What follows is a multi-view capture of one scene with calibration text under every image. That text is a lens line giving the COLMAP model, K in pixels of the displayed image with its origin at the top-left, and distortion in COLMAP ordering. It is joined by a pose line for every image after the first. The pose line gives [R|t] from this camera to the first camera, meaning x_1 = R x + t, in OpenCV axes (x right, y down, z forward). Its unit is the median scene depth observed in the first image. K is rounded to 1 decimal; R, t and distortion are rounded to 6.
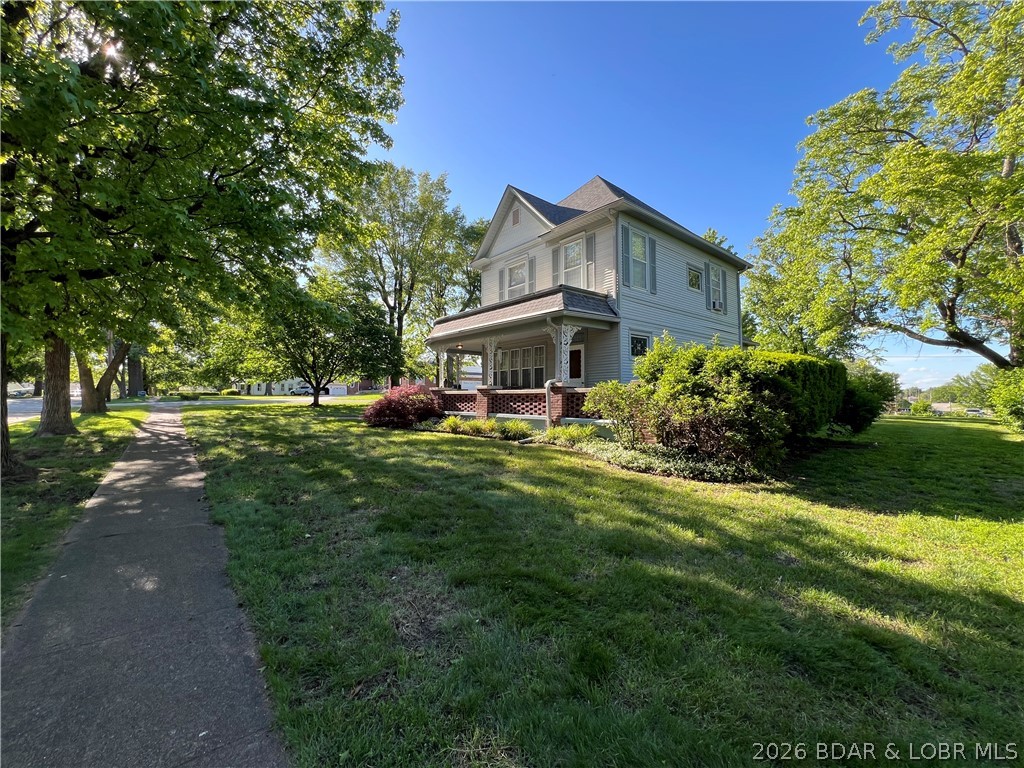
lens RADIAL K [[410.8, 0, 509.6], [0, 410.8, 383.4], [0, 0, 1]] dist [-0.001182, 0.000470]
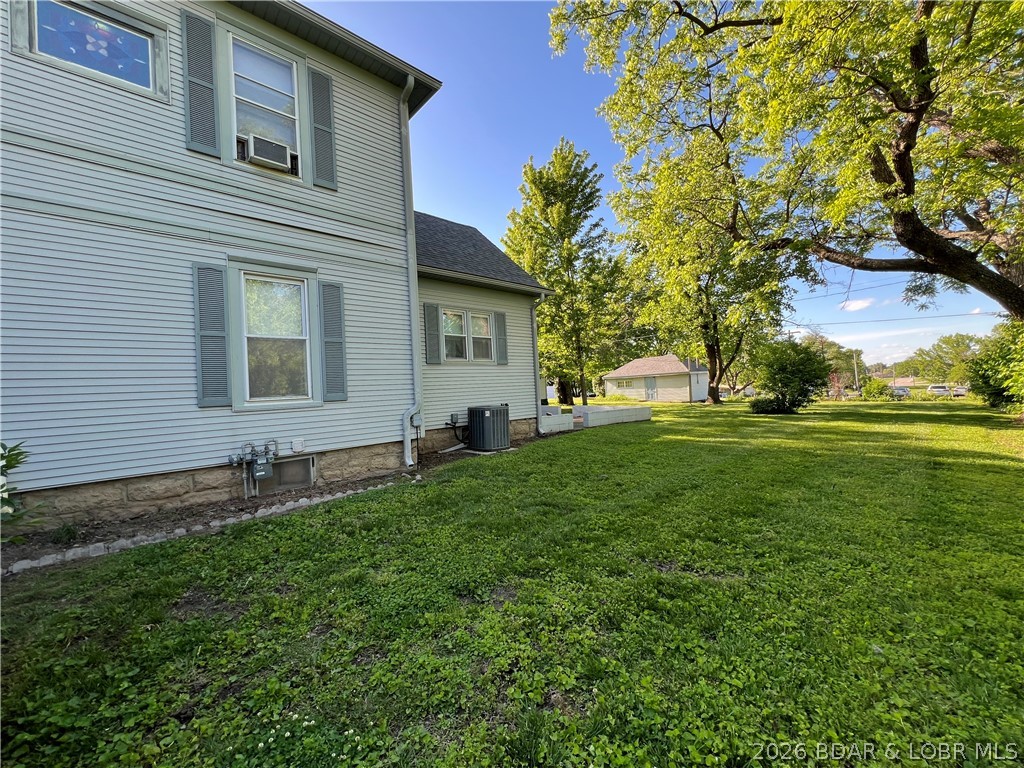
lens RADIAL K [[407.9, 0, 514.0], [0, 407.9, 382.3], [0, 0, 1]] dist [-0.001263, 0.000010]
pose [[0.997908, -0.046662, 0.044752, 1.037503], [0.046029, 0.998827, 0.015058, 0.016738], [-0.045403, -0.012966, 0.998885, 0.957134]]
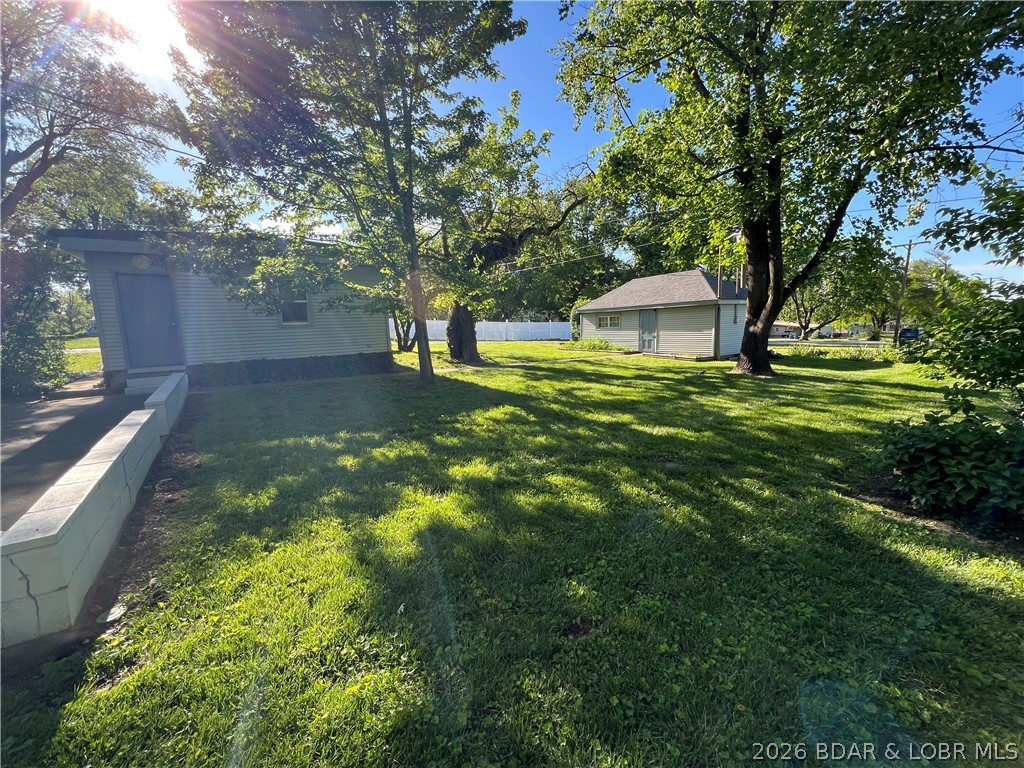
lens RADIAL K [[407.9, 0, 514.0], [0, 407.9, 382.3], [0, 0, 1]] dist [-0.001263, 0.000010]
pose [[0.996373, -0.021834, -0.082241, 1.773754], [0.035662, 0.984690, 0.170630, 0.057805], [0.077256, -0.172944, 0.981897, 2.199636]]
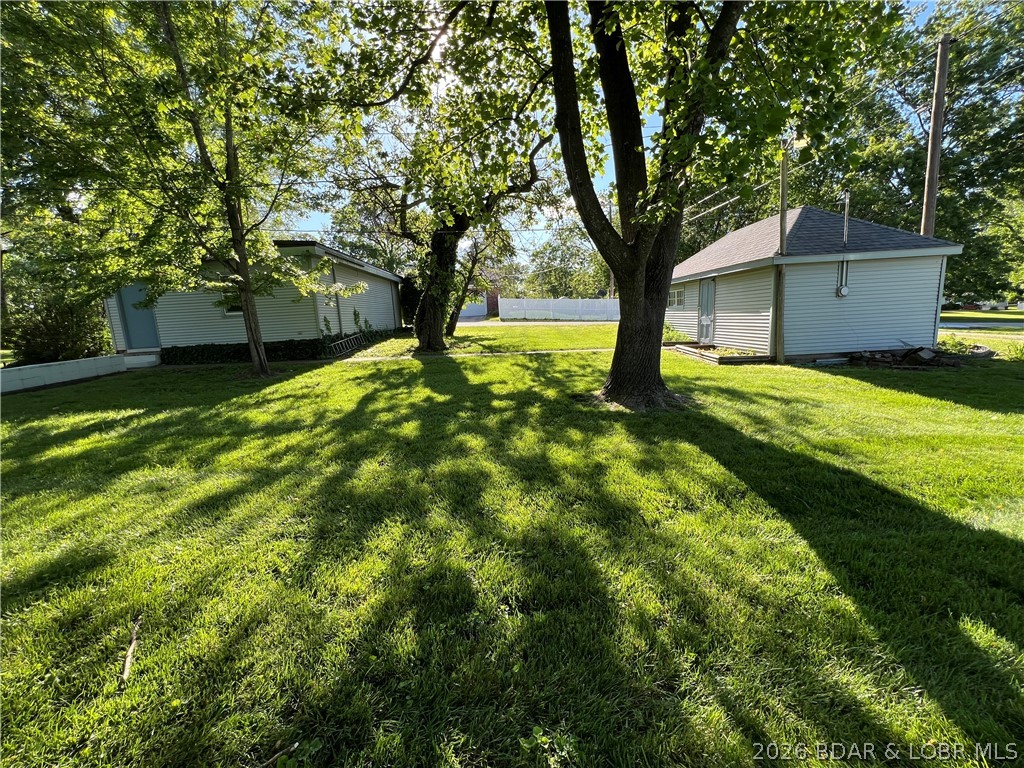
lens RADIAL K [[410.8, 0, 509.6], [0, 410.8, 383.4], [0, 0, 1]] dist [-0.001182, 0.000470]
pose [[0.785279, 0.068587, -0.615331, 2.494446], [0.072641, 0.976775, 0.201579, 0.084558], [0.614866, -0.202994, 0.762059, 2.736926]]
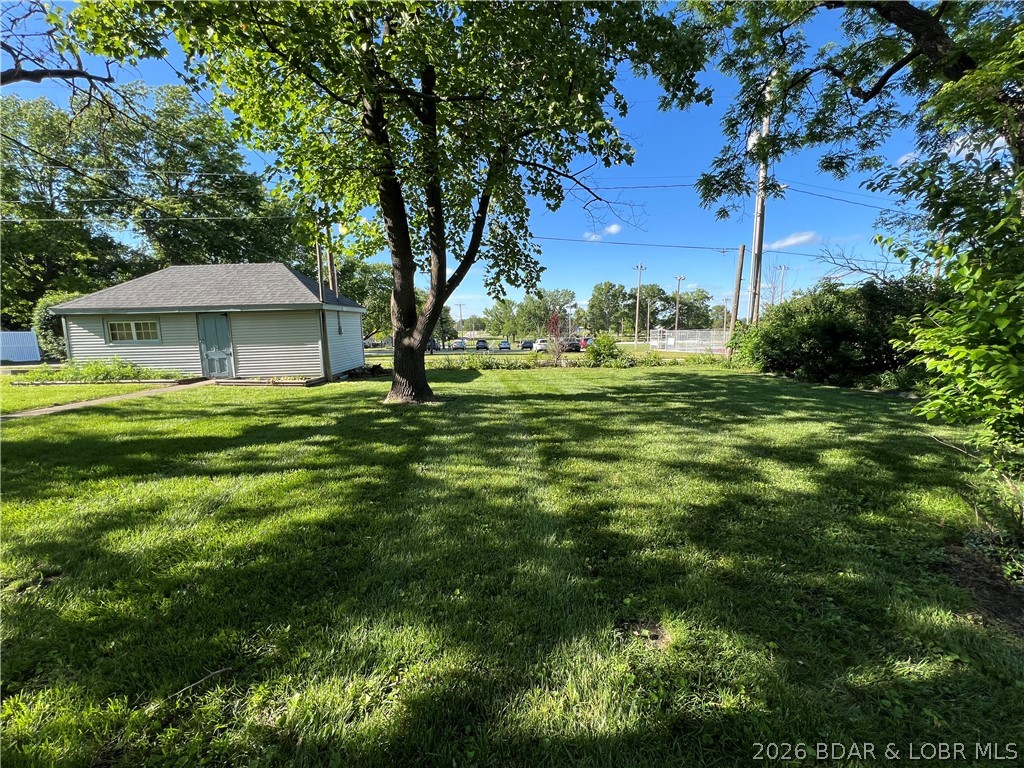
lens RADIAL K [[398.5, 0, 499.1], [0, 398.5, 384.7], [0, 0, 1]] dist [-0.007723, -0.000046]
pose [[0.601290, -0.127619, 0.788773, 1.789512], [-0.008927, 0.986028, 0.166338, 0.075544], [-0.798981, -0.107058, 0.591750, 2.683682]]
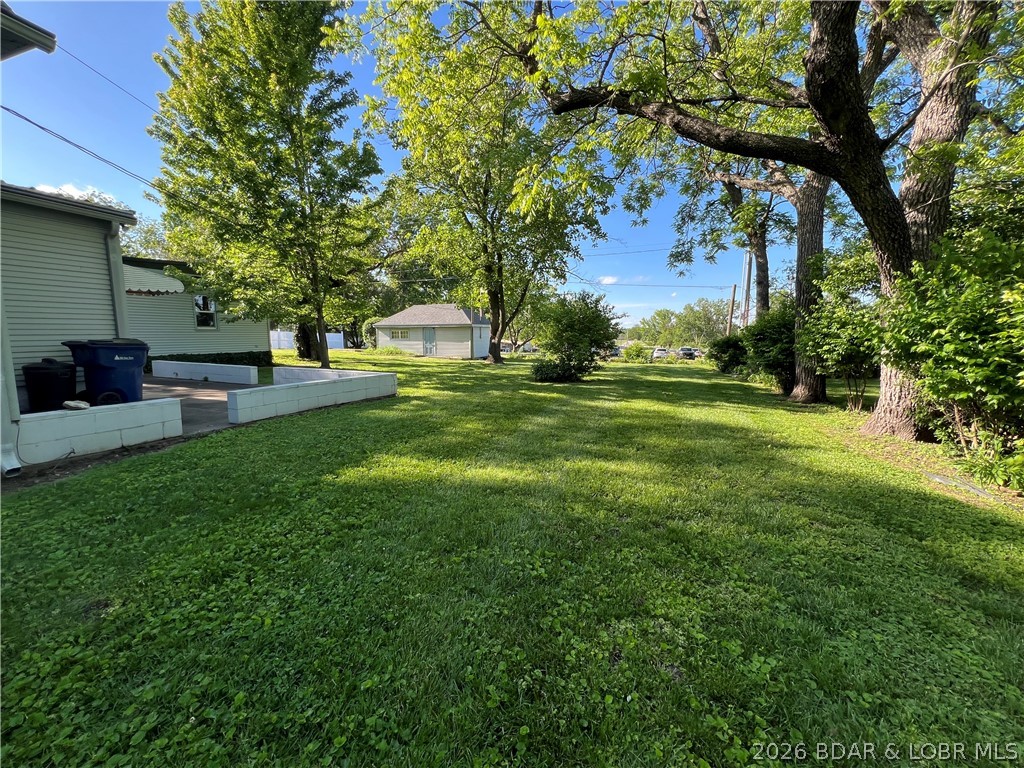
lens RADIAL K [[407.9, 0, 514.0], [0, 407.9, 382.3], [0, 0, 1]] dist [-0.001263, 0.000010]
pose [[0.860442, -0.056440, 0.506414, 1.334689], [-0.019418, 0.989493, 0.143272, 0.032164], [-0.509179, -0.133111, 0.850305, 1.457967]]
